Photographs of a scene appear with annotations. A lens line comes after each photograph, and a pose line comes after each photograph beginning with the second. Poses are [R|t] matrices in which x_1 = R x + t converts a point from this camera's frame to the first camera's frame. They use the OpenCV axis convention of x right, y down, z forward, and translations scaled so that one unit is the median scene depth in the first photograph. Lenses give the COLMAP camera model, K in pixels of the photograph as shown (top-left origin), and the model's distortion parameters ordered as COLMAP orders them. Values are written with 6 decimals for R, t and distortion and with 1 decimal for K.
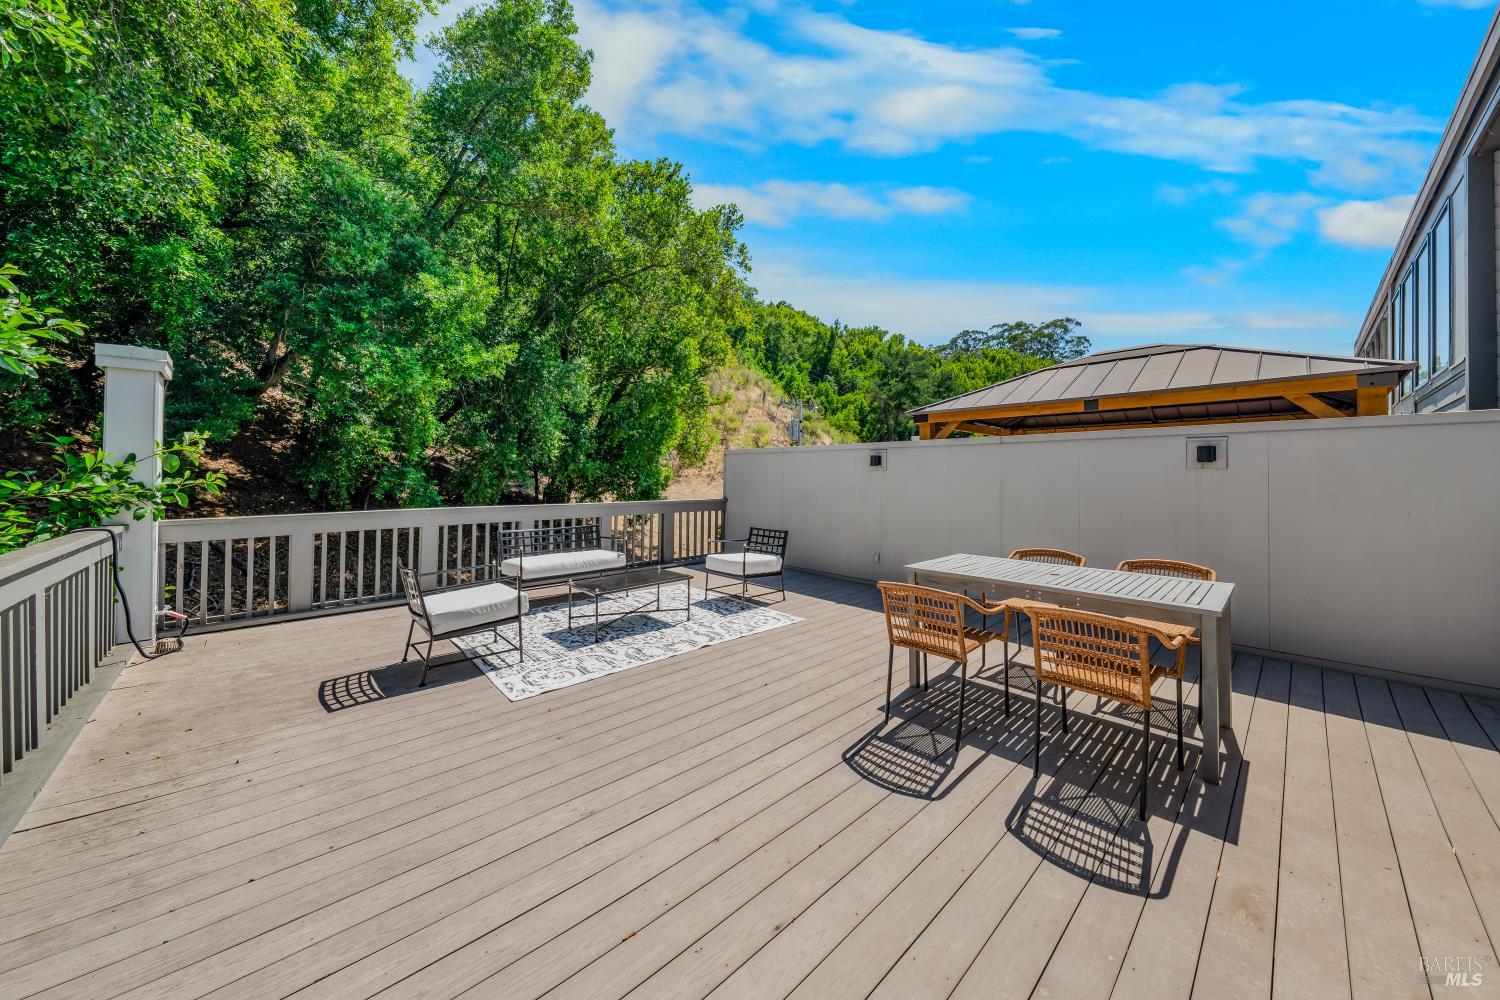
lens RADIAL K [[516.4, 0, 769.6], [0, 516.4, 474.9], [0, 0, 1]] dist [-0.000533, -0.000146]
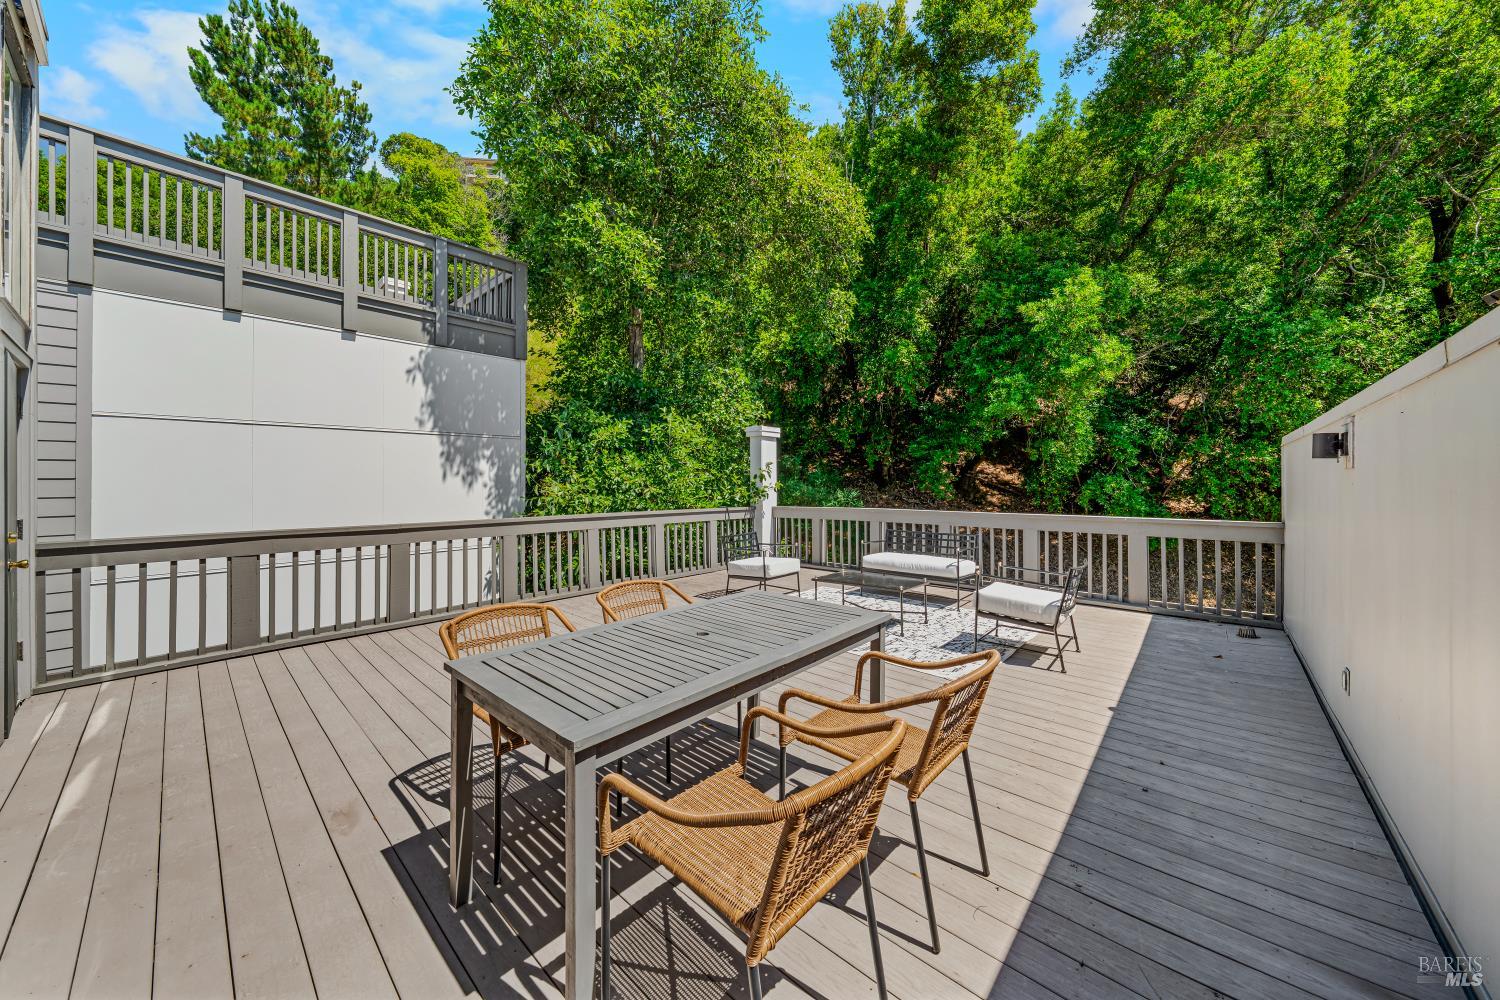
lens RADIAL K [[516.4, 0, 750.5], [0, 516.4, 488.0], [0, 0, 1]] dist [-0.000533, -0.000146]
pose [[0.067388, 0.001203, -0.997726, 1.957396], [0.009330, 0.999955, 0.001835, 0.013169], [0.997683, -0.009432, 0.067374, 1.657081]]
